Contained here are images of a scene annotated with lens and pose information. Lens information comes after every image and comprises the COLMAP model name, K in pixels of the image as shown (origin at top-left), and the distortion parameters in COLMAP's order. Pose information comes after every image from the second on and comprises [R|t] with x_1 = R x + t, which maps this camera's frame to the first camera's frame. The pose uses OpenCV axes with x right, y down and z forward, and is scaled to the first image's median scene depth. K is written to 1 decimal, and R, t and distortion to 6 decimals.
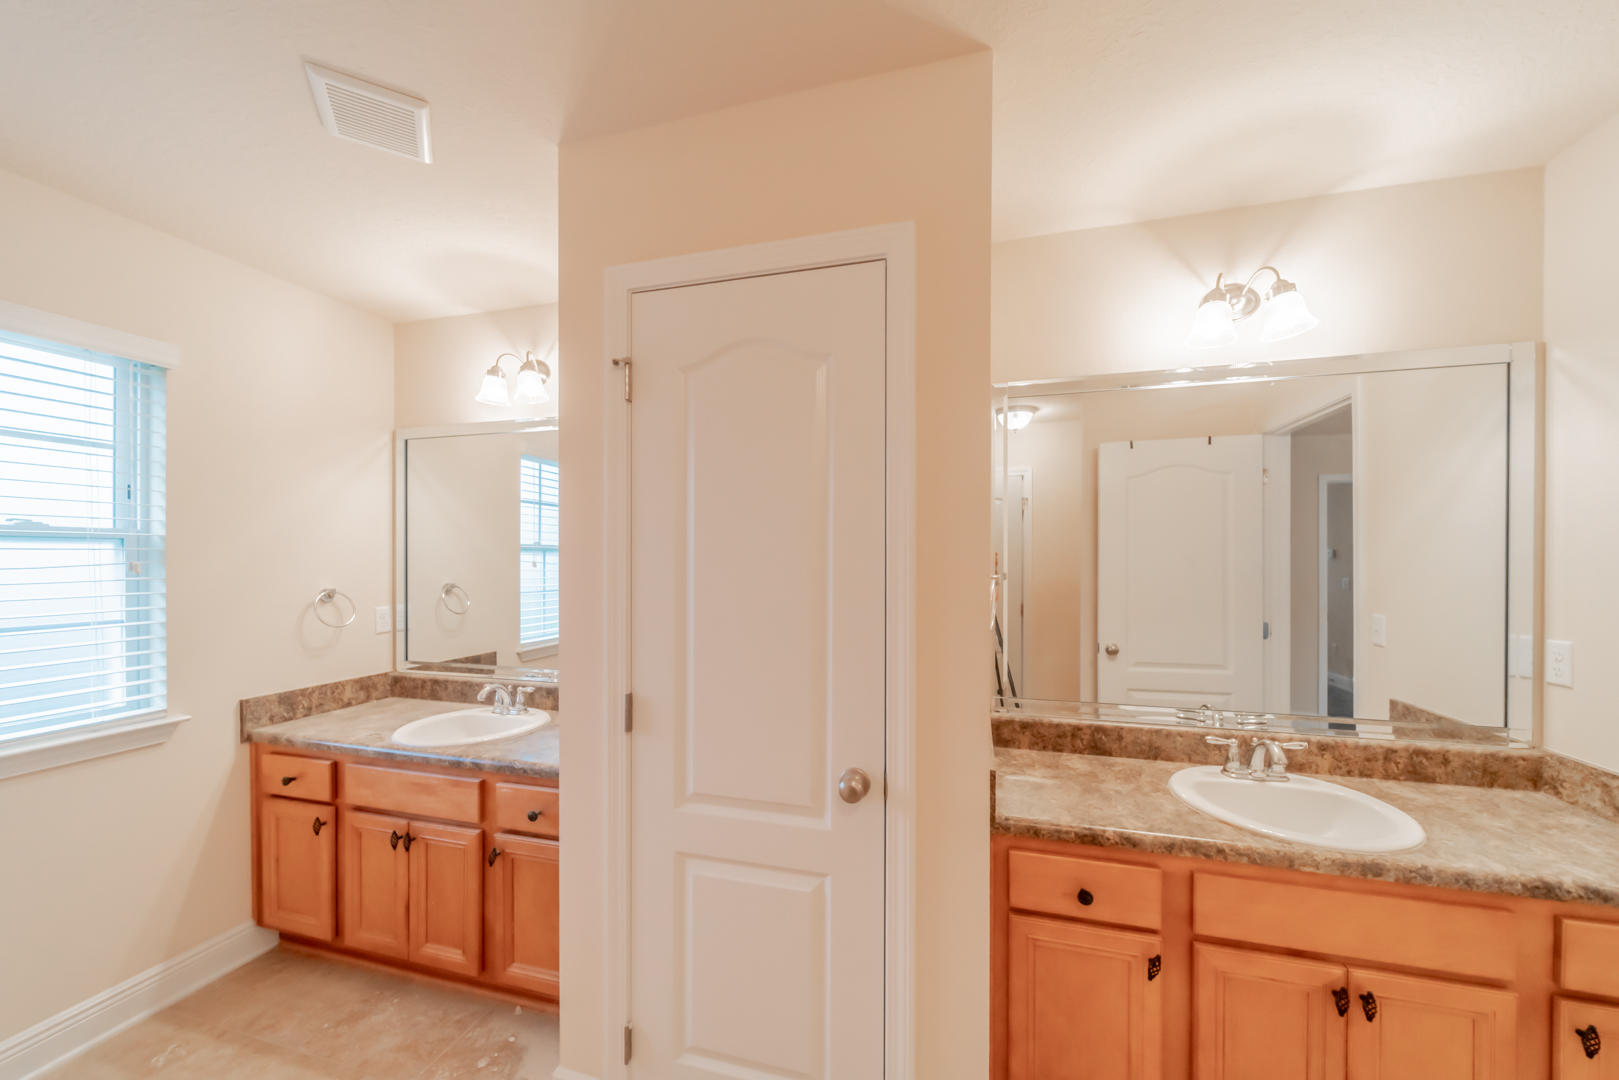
lens RADIAL K [[594.5, 0, 805.9], [0, 594.5, 561.7], [0, 0, 1]] dist [0.000251, -0.000181]
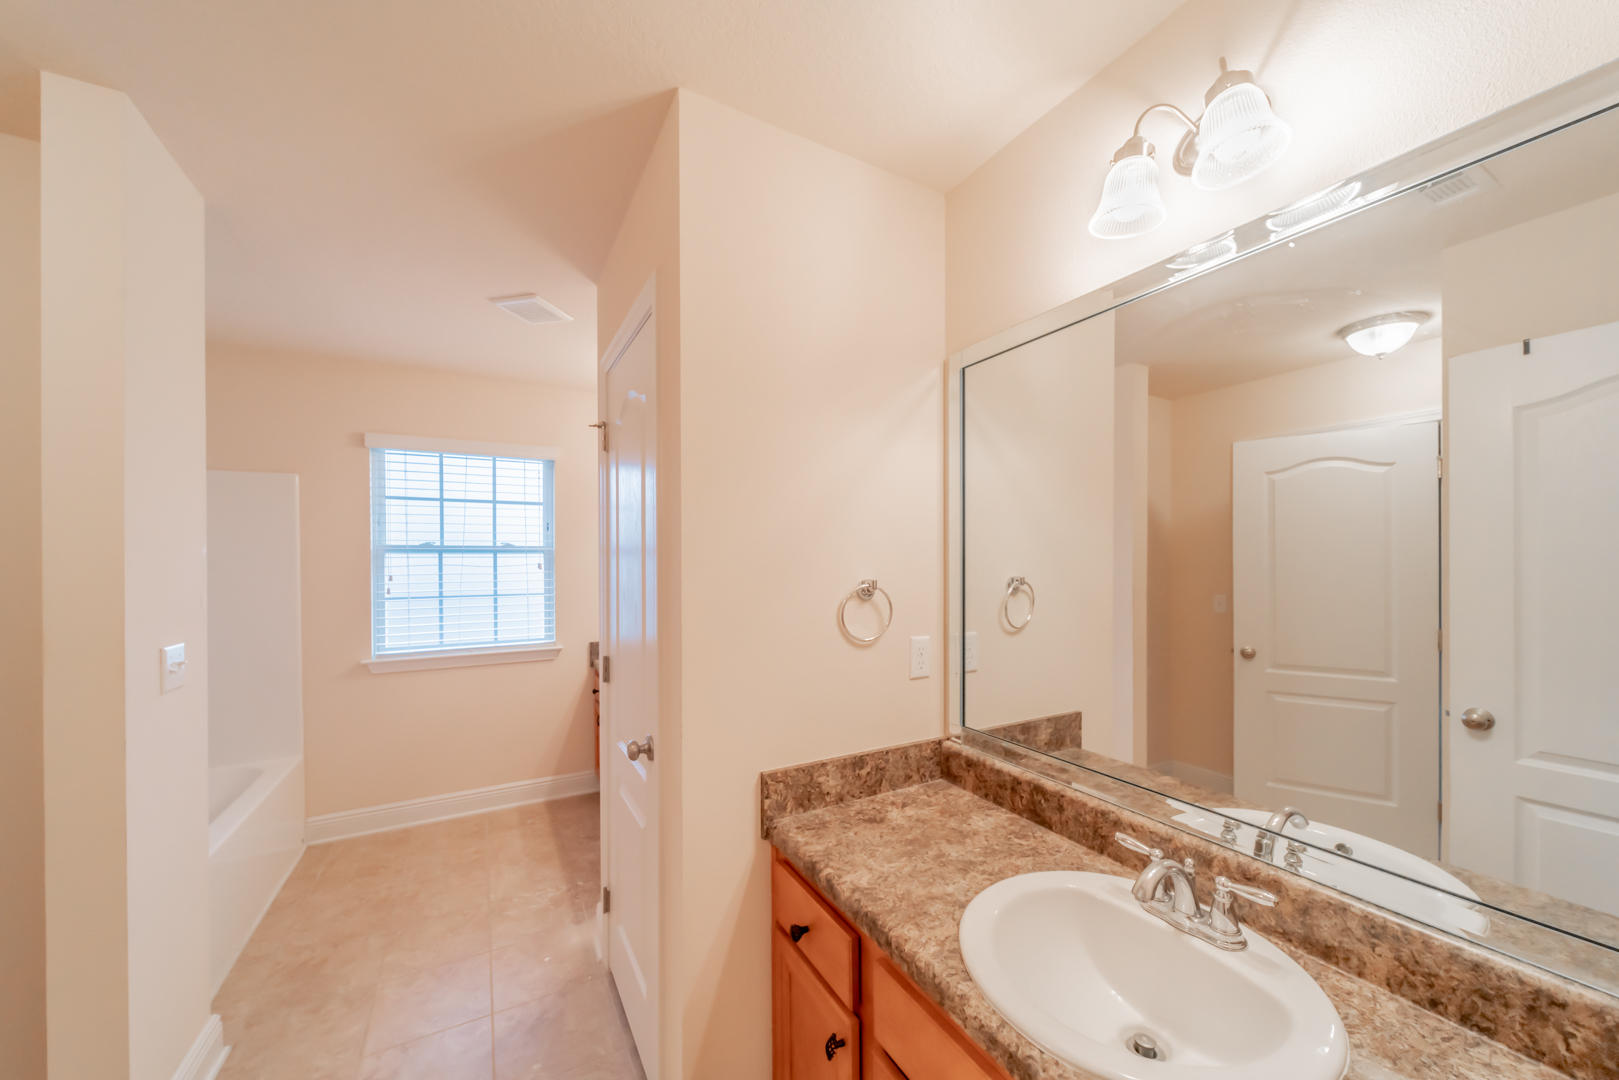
lens RADIAL K [[585.6, 0, 802.8], [0, 585.6, 561.1], [0, 0, 1]] dist [-0.001458, -0.000311]
pose [[0.699878, -0.000690, -0.714262, 0.824902], [0.000920, 1.000000, -0.000065, -0.004751], [0.714262, -0.000612, 0.699878, 0.279603]]
